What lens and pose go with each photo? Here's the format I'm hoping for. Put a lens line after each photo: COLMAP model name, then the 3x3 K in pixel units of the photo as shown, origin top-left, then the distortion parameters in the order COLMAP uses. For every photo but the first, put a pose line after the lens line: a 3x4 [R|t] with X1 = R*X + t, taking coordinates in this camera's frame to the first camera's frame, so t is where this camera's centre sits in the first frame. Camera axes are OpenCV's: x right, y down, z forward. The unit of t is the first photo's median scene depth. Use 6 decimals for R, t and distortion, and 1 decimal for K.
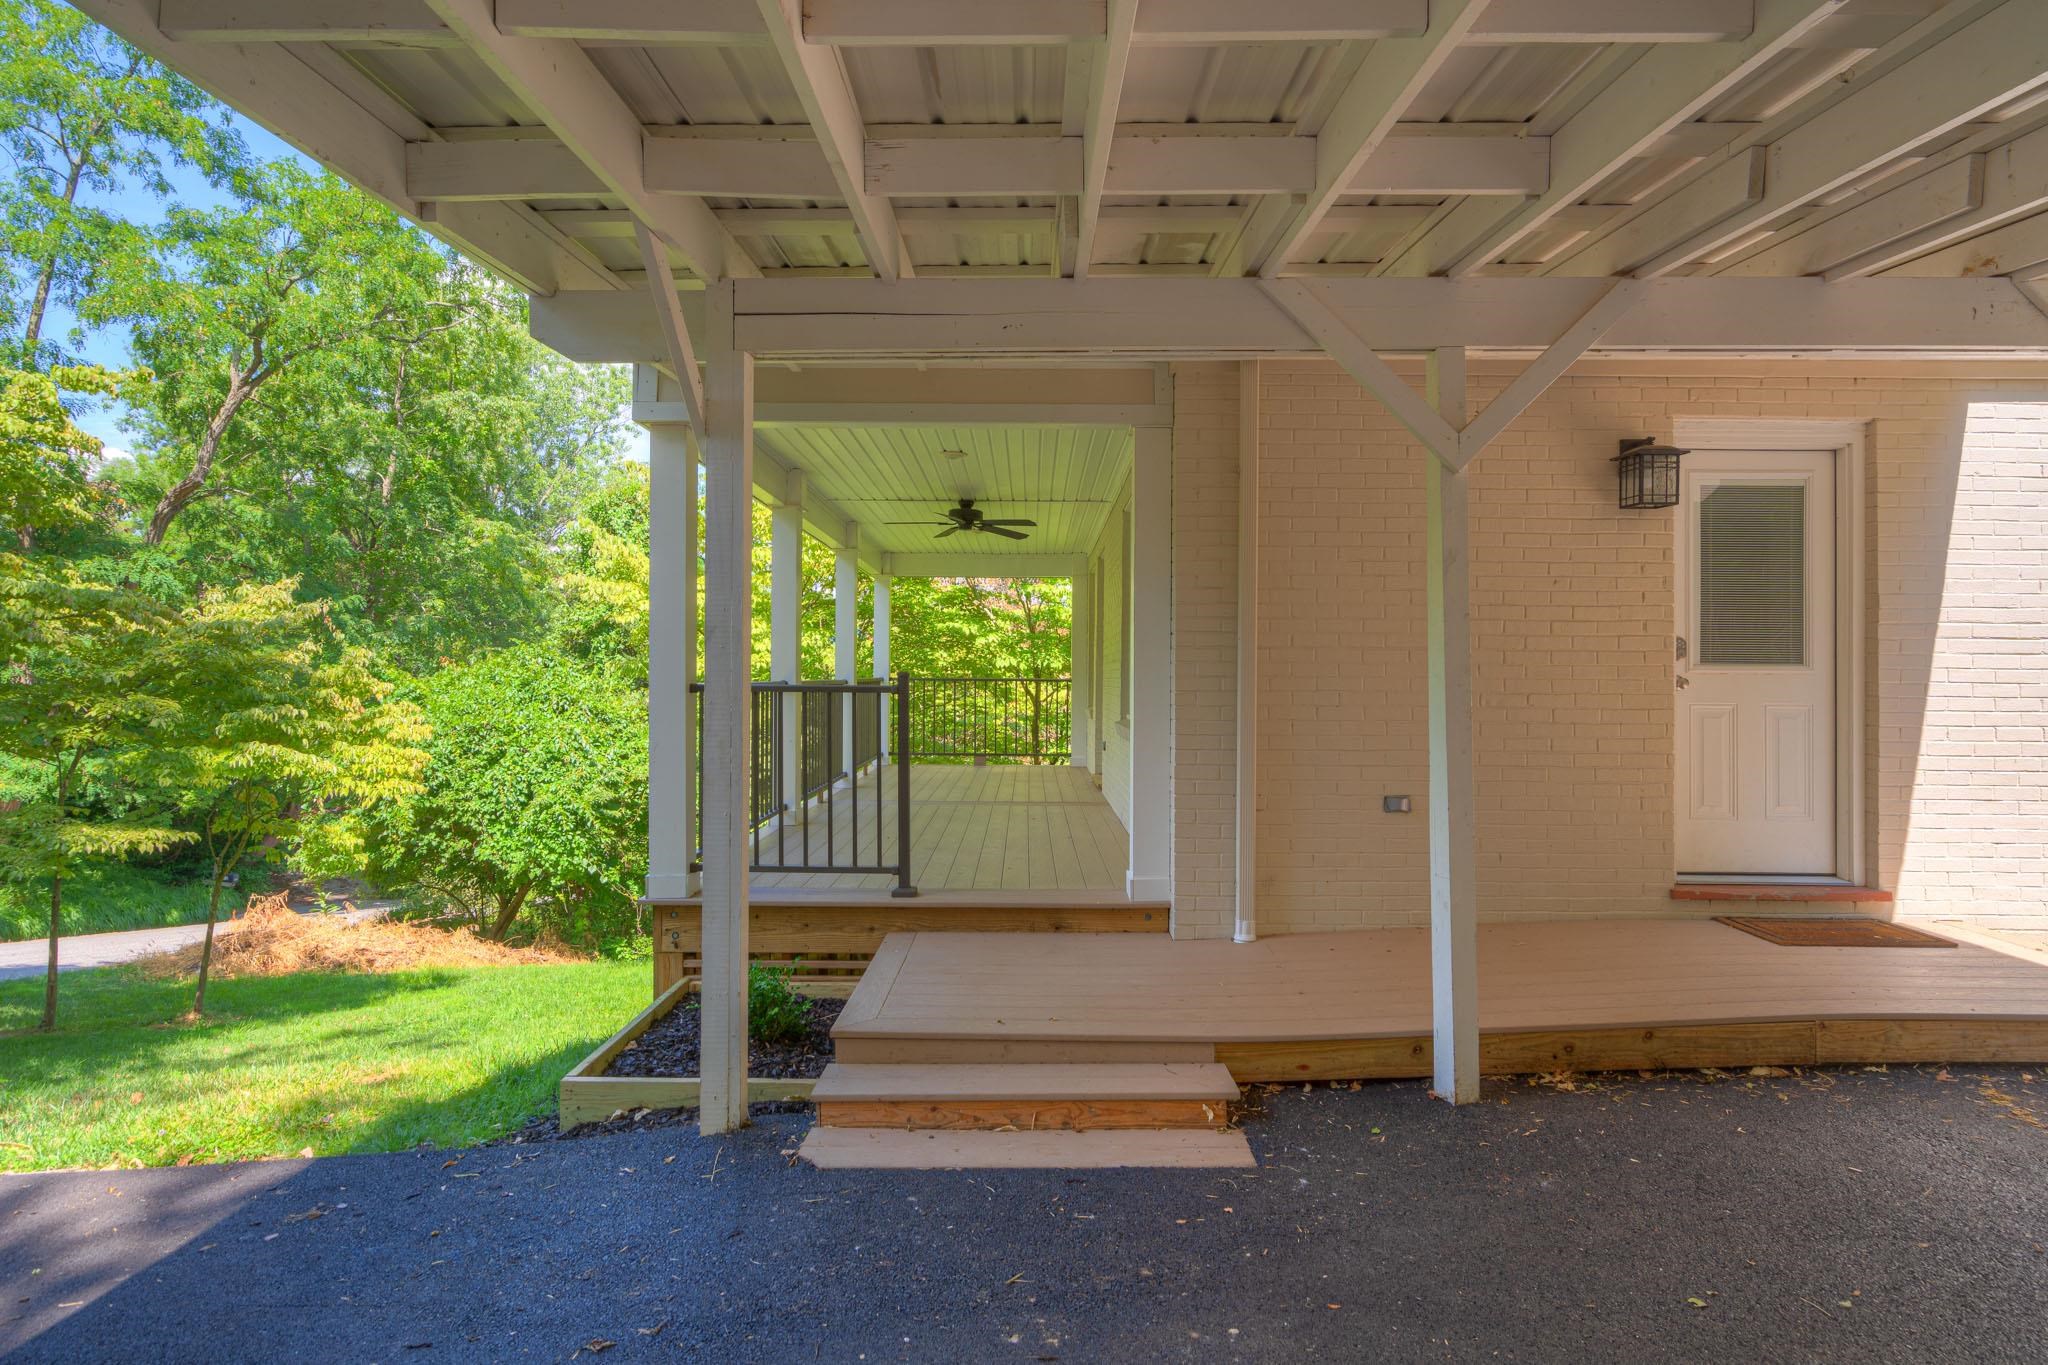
lens RADIAL K [[1106.3, 0, 1025.2], [0, 1106.3, 652.6], [0, 0, 1]] dist [0.008234, 0.001605]
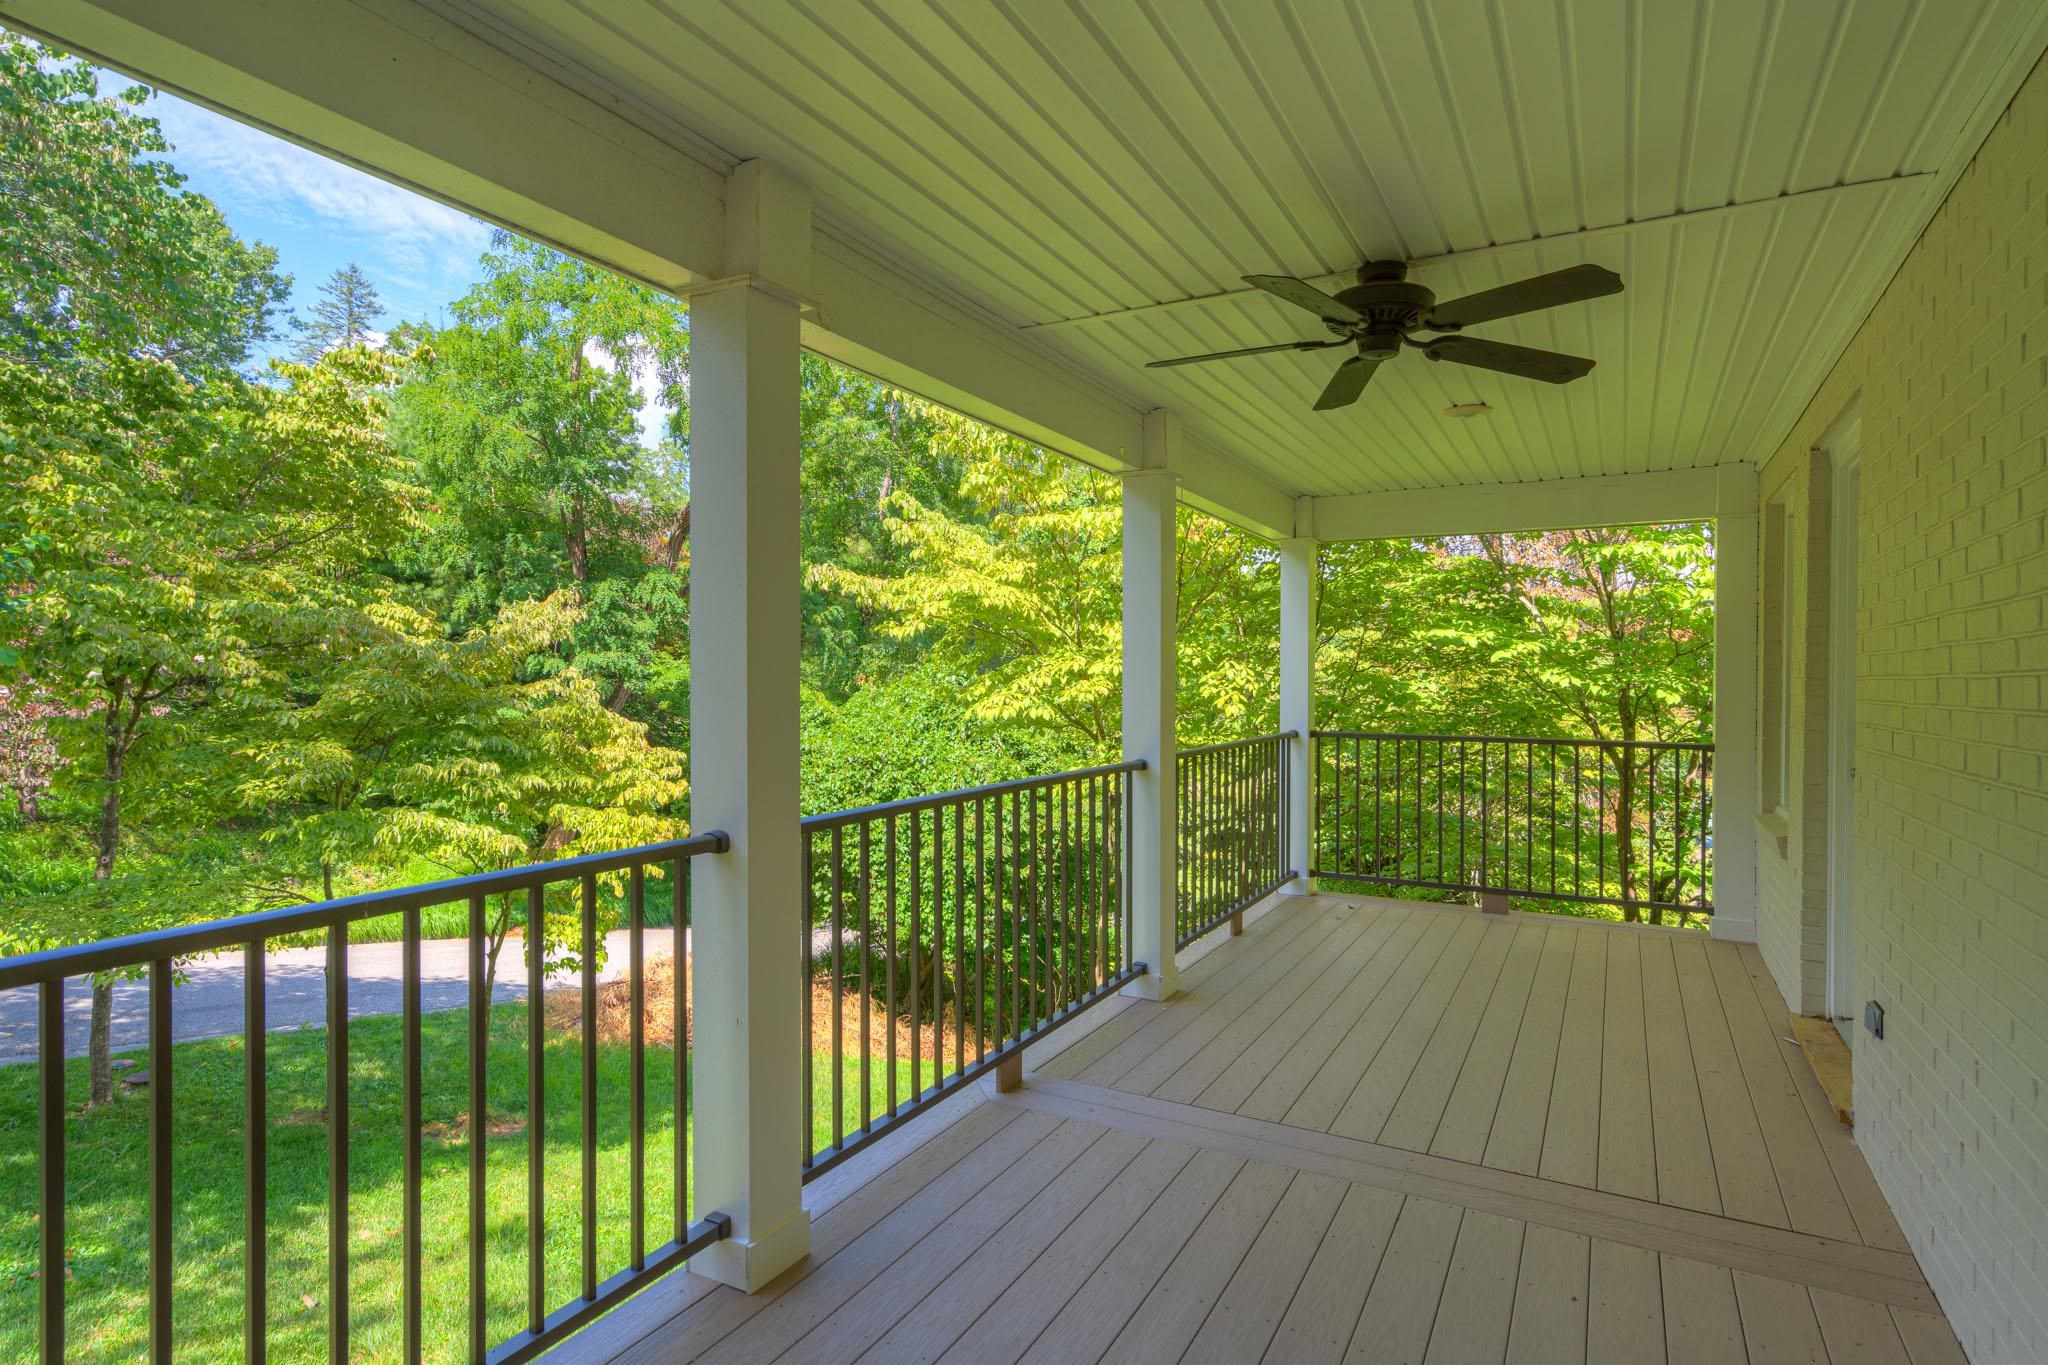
lens RADIAL K [[1106.3, 0, 1020.5], [0, 1106.3, 676.9], [0, 0, 1]] dist [0.008234, 0.001605]
pose [[0.882052, -0.000964, -0.471152, 0.004946], [0.010980, 0.999768, 0.018510, -0.013066], [0.471025, -0.021500, 0.881858, 0.403686]]
